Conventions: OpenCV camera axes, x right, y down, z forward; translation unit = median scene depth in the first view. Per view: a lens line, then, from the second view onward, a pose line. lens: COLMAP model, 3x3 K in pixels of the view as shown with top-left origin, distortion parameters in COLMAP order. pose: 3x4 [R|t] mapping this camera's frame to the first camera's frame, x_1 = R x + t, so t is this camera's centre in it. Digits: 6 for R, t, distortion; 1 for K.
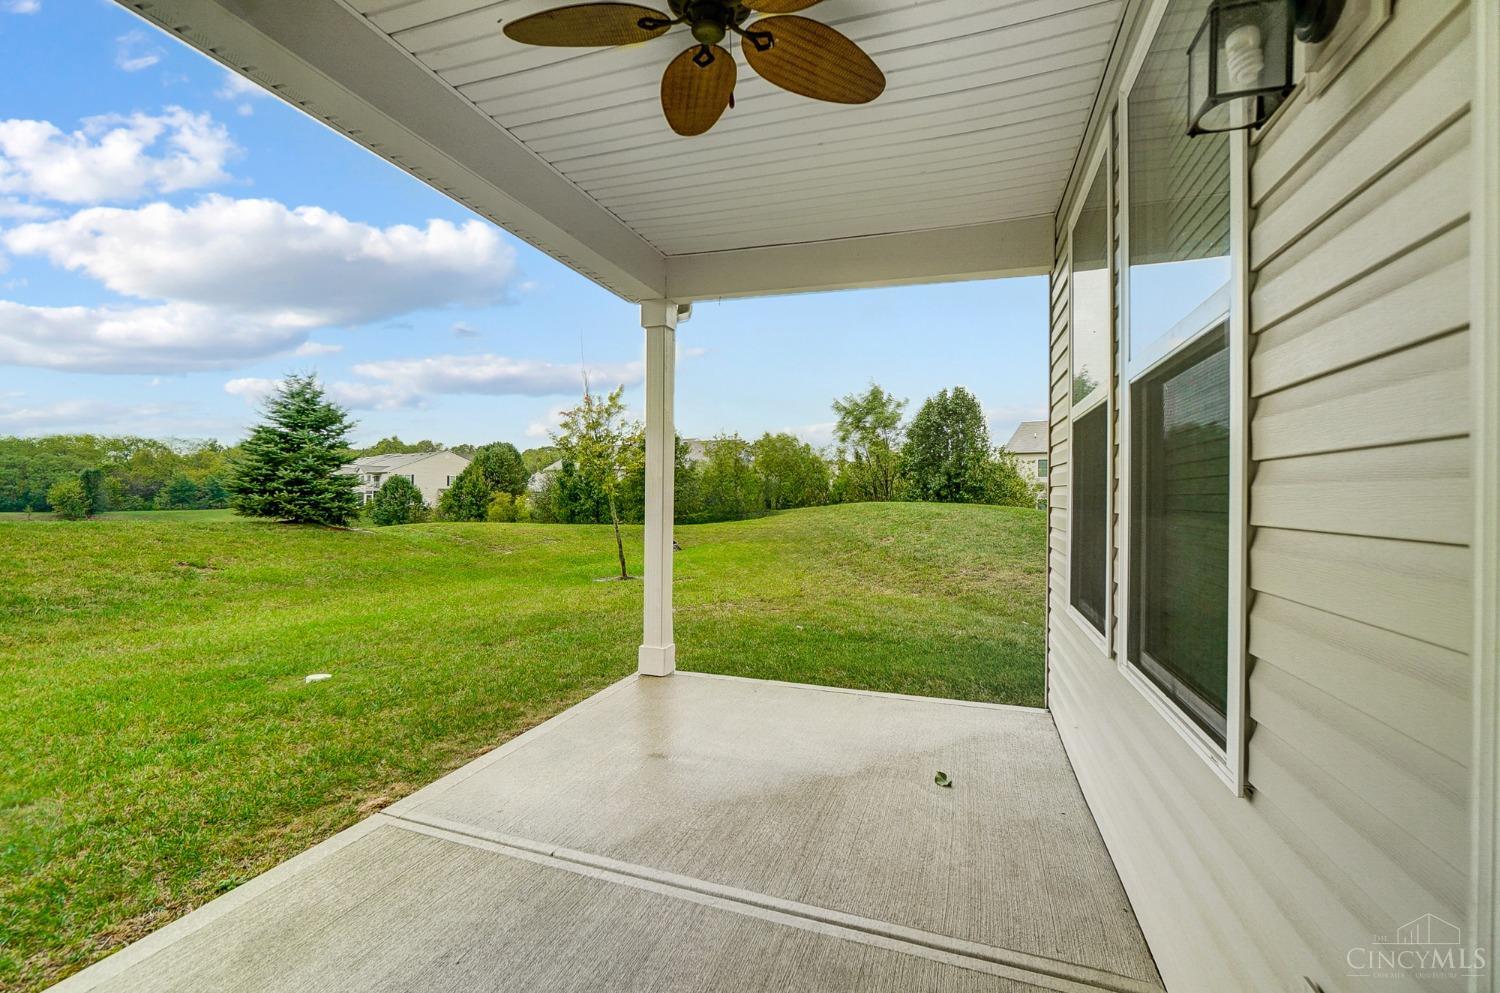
lens RADIAL K [[656.8, 0, 749.0], [0, 656.8, 479.2], [0, 0, 1]] dist [-0.000588, 0.000231]
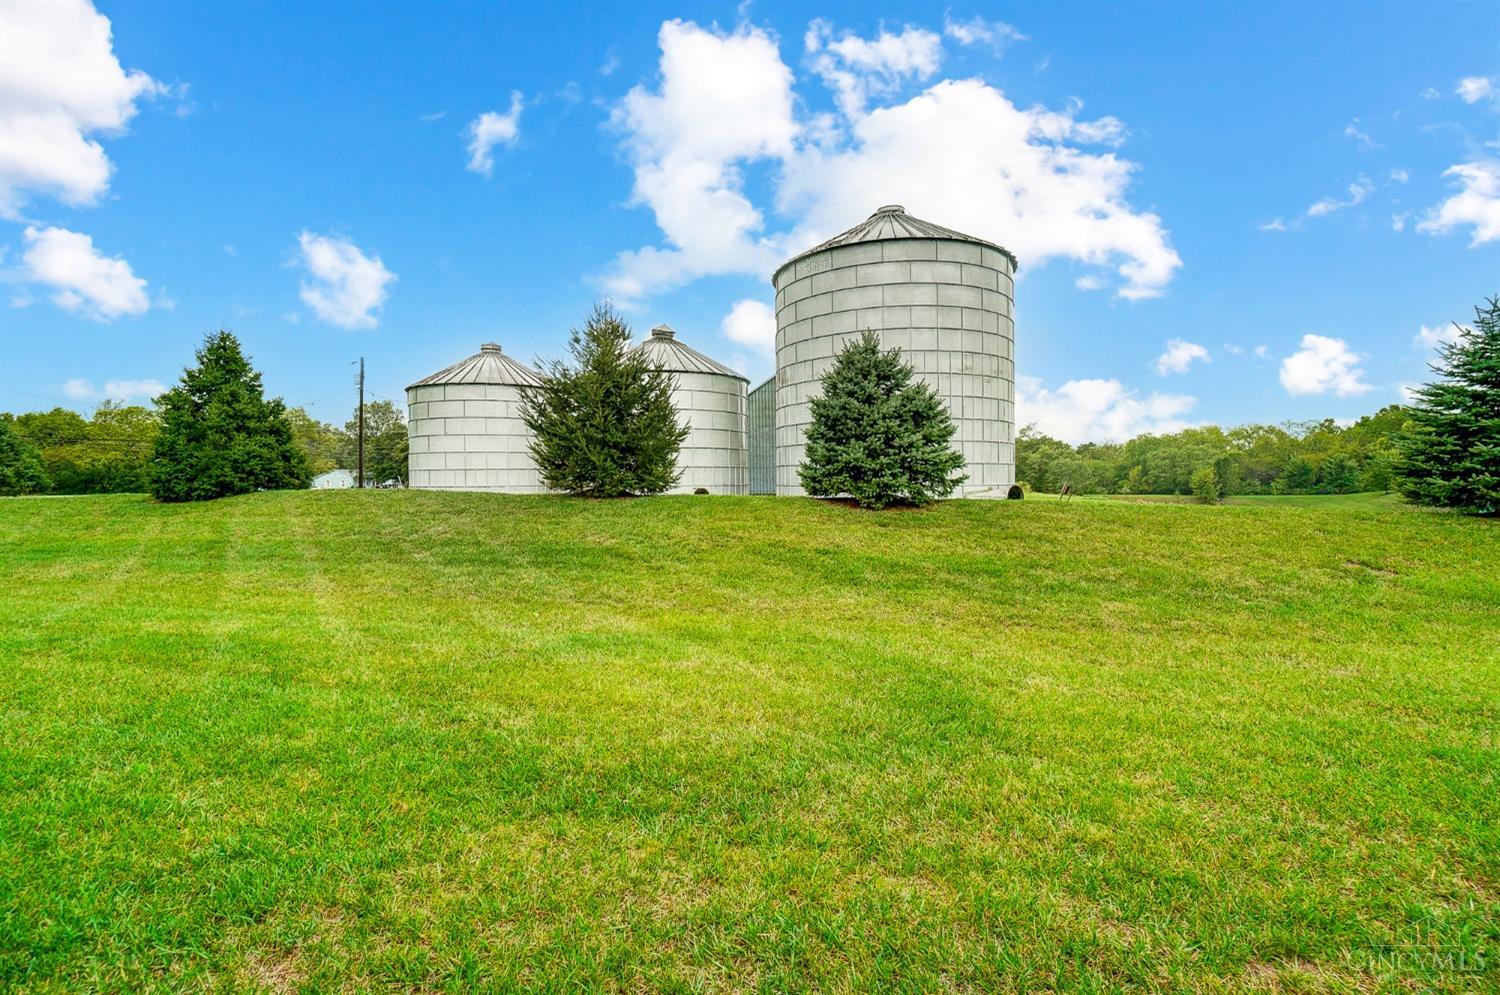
lens RADIAL K [[656.8, 0, 749.0], [0, 656.8, 480.2], [0, 0, 1]] dist [-0.000588, 0.000231]
pose [[0.165701, -0.004141, -0.986167, -0.132160], [0.028447, 0.999595, 0.000583, 0.002849], [0.985766, -0.028150, 0.165752, 0.088763]]
